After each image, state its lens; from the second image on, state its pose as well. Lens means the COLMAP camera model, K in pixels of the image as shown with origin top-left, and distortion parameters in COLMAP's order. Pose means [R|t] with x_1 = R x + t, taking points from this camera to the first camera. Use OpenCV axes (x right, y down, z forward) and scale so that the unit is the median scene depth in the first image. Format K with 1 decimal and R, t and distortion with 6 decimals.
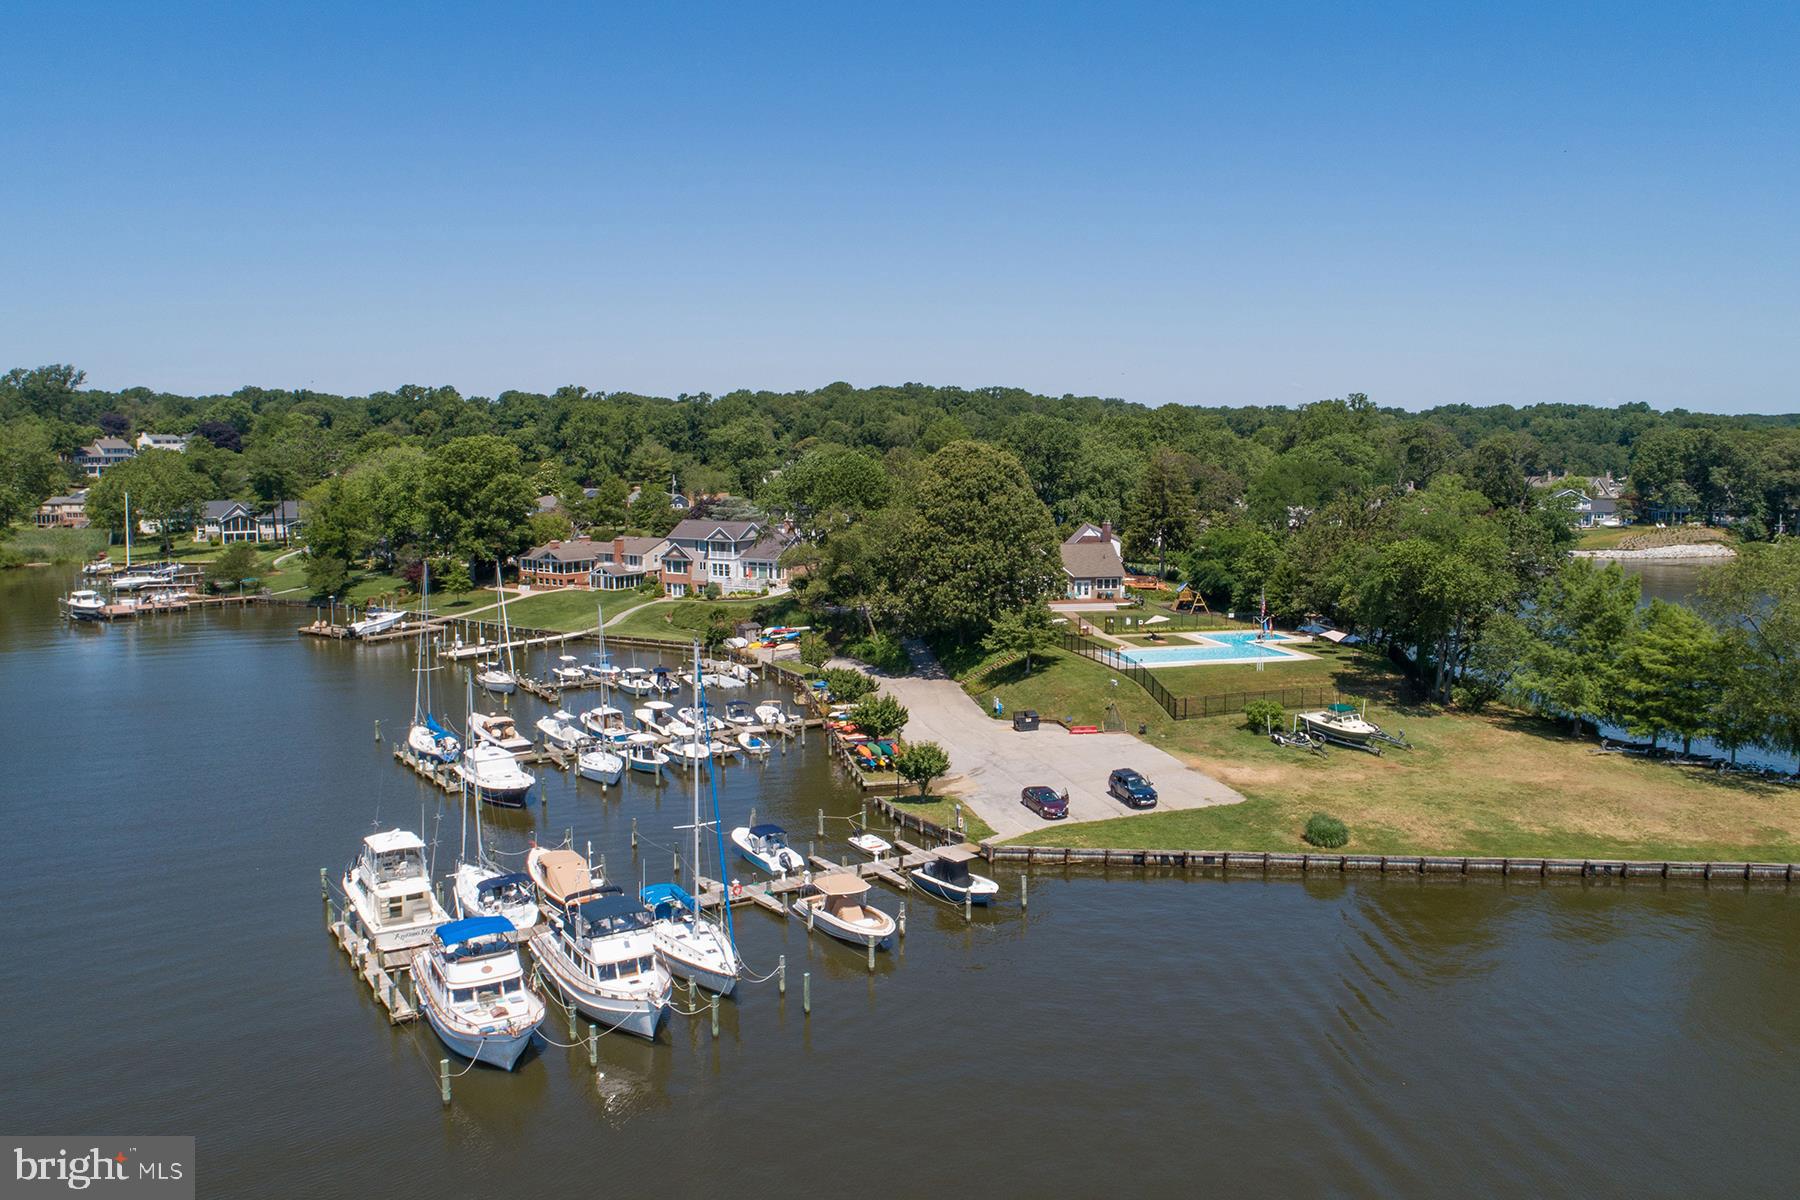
lens RADIAL K [[1359.6, 0, 908.5], [0, 1359.6, 558.6], [0, 0, 1]] dist [-0.013901, 0.001588]
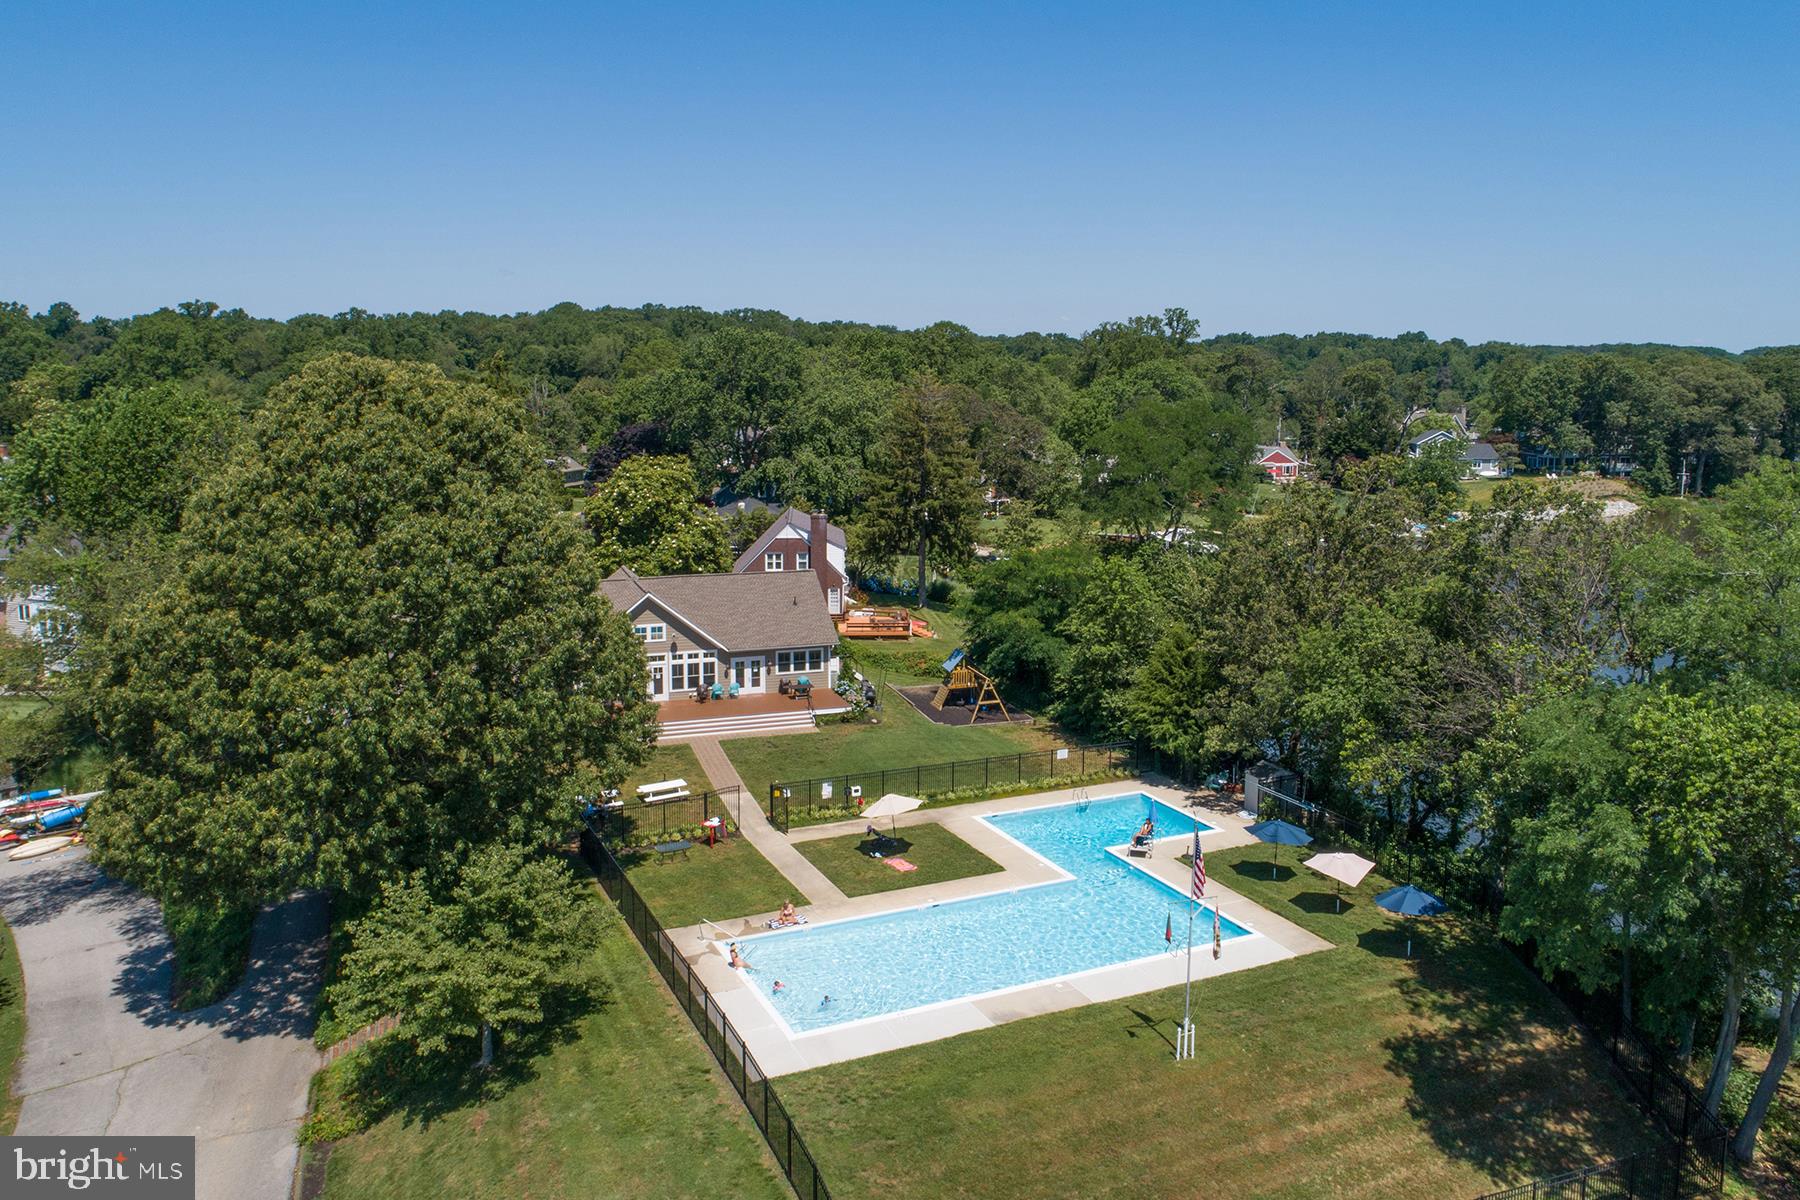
lens RADIAL K [[1359.6, 0, 908.5], [0, 1359.6, 558.6], [0, 0, 1]] dist [-0.013901, 0.001588]
pose [[0.987069, -0.021559, 0.158839, 0.072082], [0.013637, 0.998616, 0.050794, -0.027375], [-0.159714, -0.047971, 0.985997, 0.347760]]
